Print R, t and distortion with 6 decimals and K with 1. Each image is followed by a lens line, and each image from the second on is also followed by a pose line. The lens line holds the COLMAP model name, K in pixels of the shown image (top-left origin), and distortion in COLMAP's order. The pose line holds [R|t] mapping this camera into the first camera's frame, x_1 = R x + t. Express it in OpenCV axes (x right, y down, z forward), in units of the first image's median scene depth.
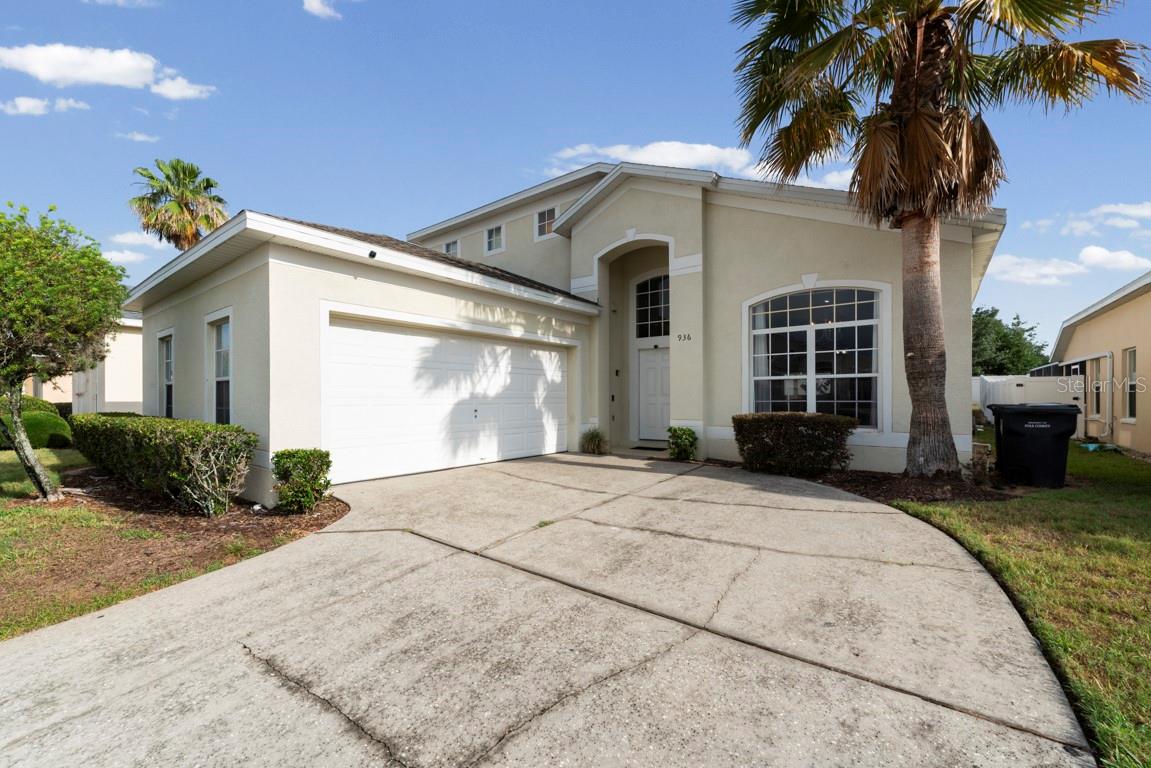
lens RADIAL K [[466.7, 0, 570.9], [0, 466.7, 396.3], [0, 0, 1]] dist [-0.001116, 0.000100]
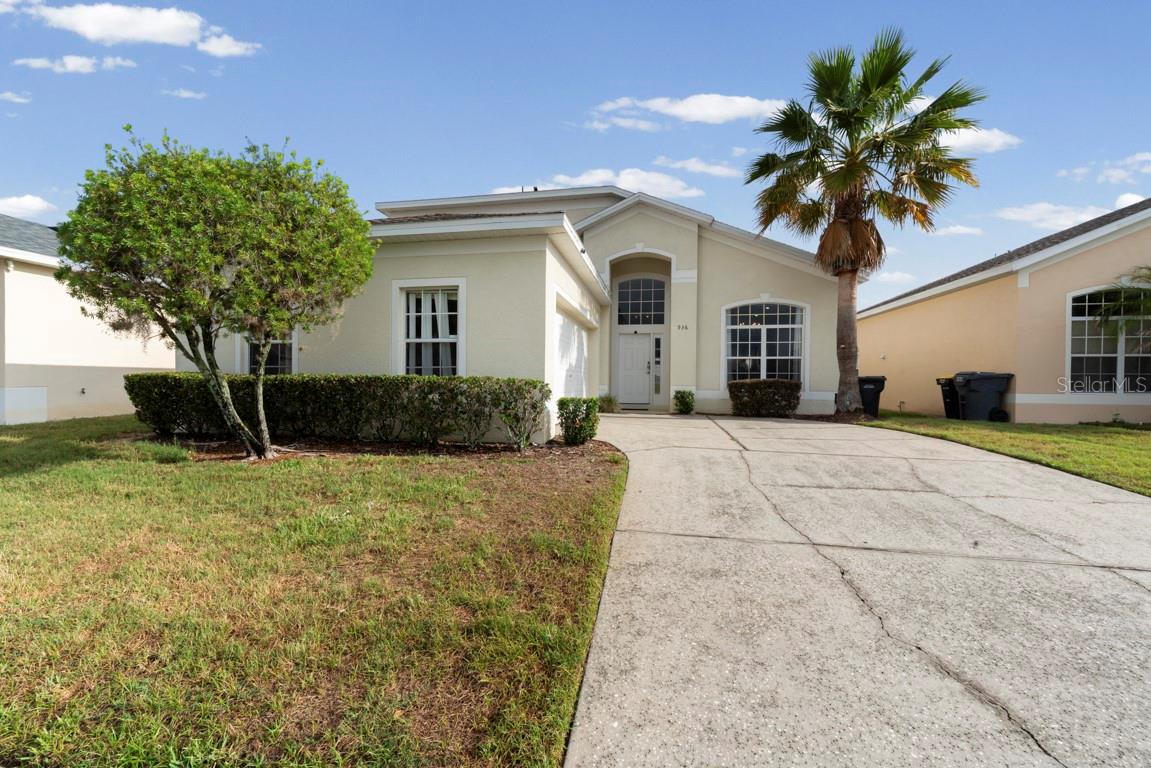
lens RADIAL K [[458.7, 0, 570.2], [0, 458.7, 386.1], [0, 0, 1]] dist [-0.001130, 0.000002]
pose [[0.892847, 0.005637, 0.450325, -0.741621], [-0.012338, 0.999853, 0.011946, 0.042200], [-0.450191, -0.016222, 0.892785, -0.097428]]
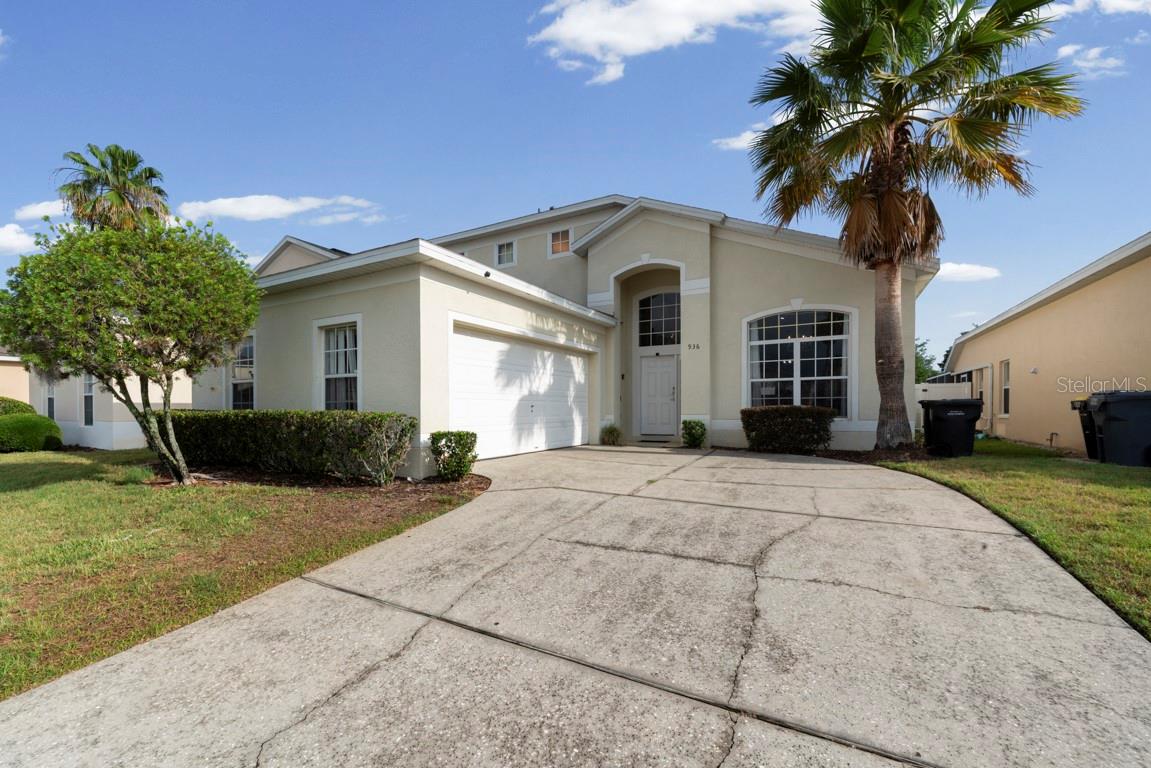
lens RADIAL K [[477.9, 0, 563.6], [0, 477.9, 410.8], [0, 0, 1]] dist [-0.001941, 0.000473]
pose [[0.989450, -0.003281, 0.144835, -0.293915], [0.002044, 0.999960, 0.008685, 0.031335], [-0.144858, -0.008297, 0.989418, -0.194440]]
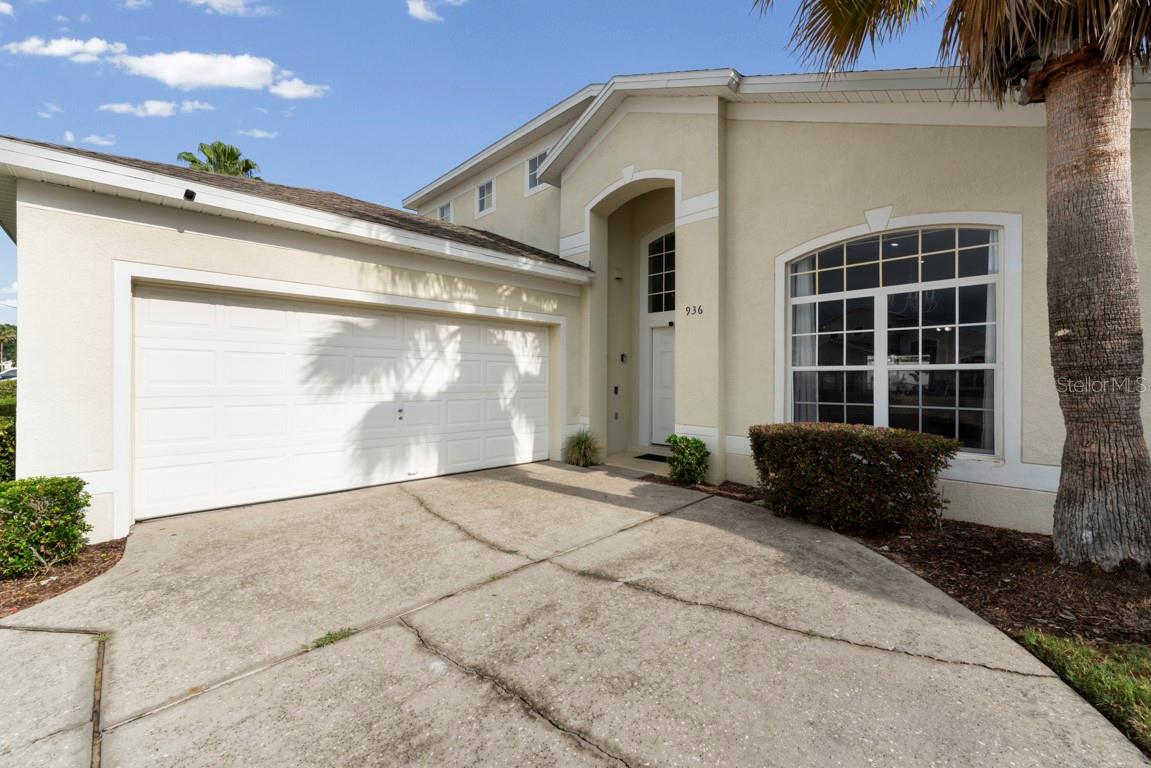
lens RADIAL K [[476.5, 0, 573.2], [0, 476.5, 376.6], [0, 0, 1]] dist [-0.002128, -0.000184]
pose [[0.989544, 0.006542, -0.144082, 0.179003], [-0.006552, 0.999978, 0.000408, -0.025687], [0.144082, 0.000540, 0.989566, 0.271176]]
